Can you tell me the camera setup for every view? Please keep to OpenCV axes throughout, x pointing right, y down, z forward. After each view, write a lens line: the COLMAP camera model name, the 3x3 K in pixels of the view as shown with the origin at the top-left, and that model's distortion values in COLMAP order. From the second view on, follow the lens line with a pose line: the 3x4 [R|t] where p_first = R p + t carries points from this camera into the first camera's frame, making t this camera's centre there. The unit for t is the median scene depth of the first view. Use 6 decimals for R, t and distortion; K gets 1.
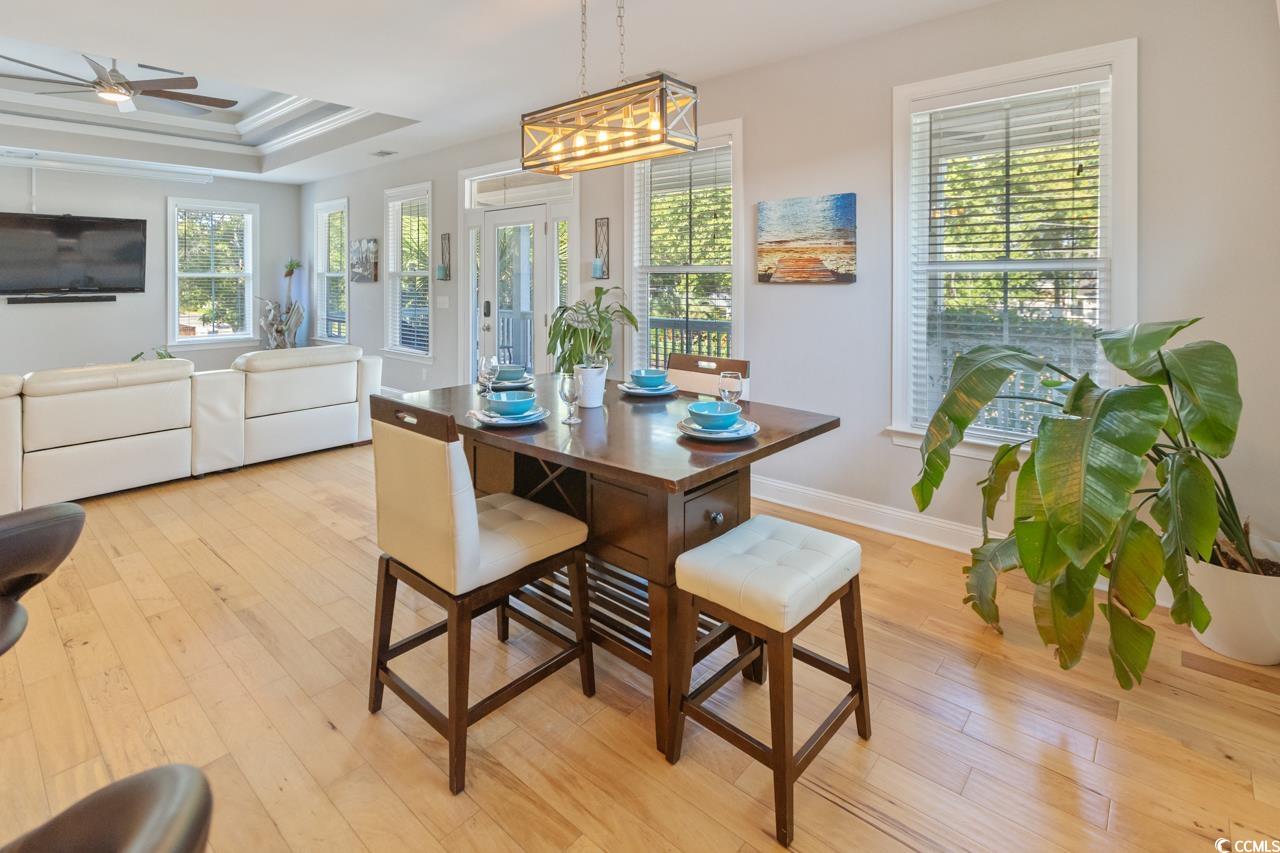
lens RADIAL K [[623.3, 0, 627.7], [0, 623.3, 283.0], [0, 0, 1]] dist [0.001545, 0.000480]
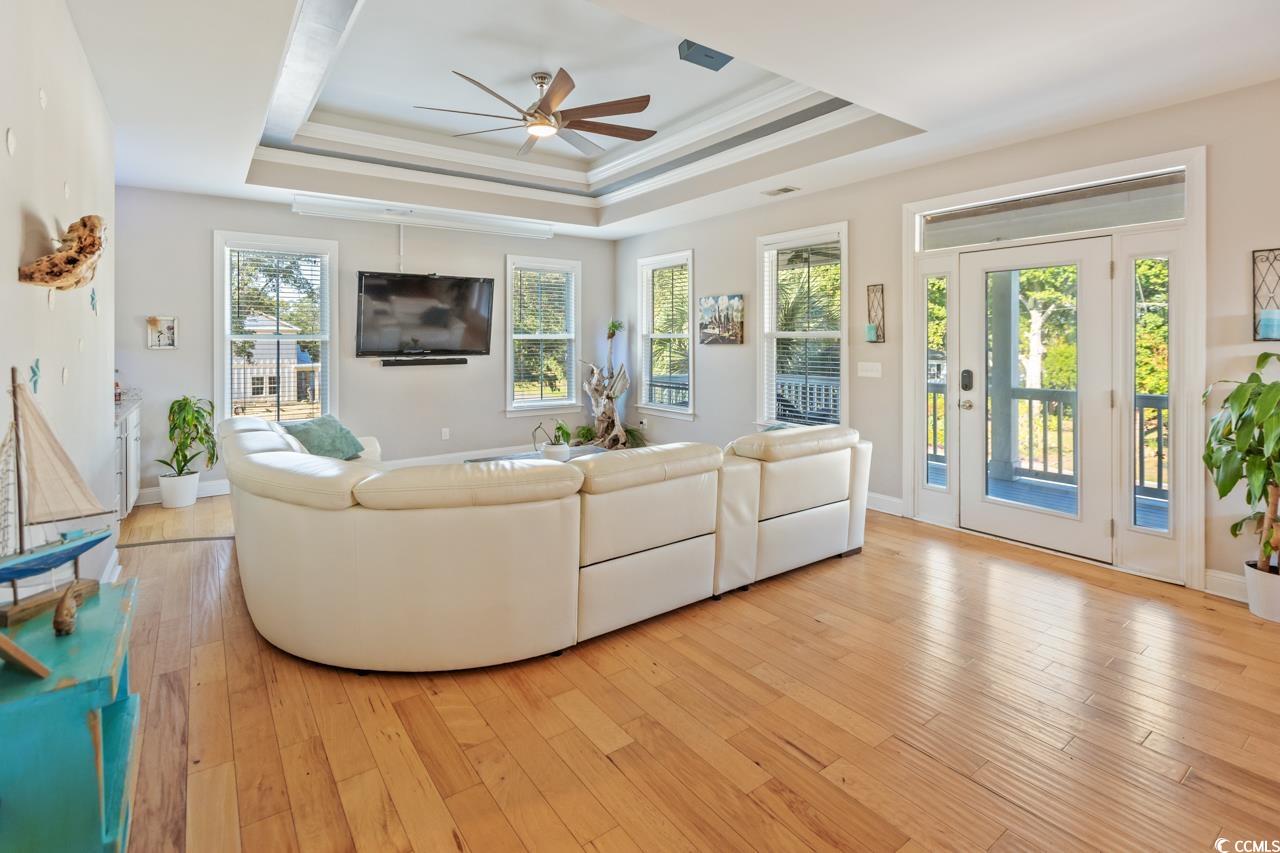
lens RADIAL K [[604.8, 0, 620.9], [0, 604.8, 339.7], [0, 0, 1]] dist [0.000920, 0.000216]
pose [[0.974256, 0.000526, -0.225445, -0.378012], [-0.003204, 0.999929, -0.011515, 0.001904], [0.225423, 0.011941, 0.974188, 0.145909]]
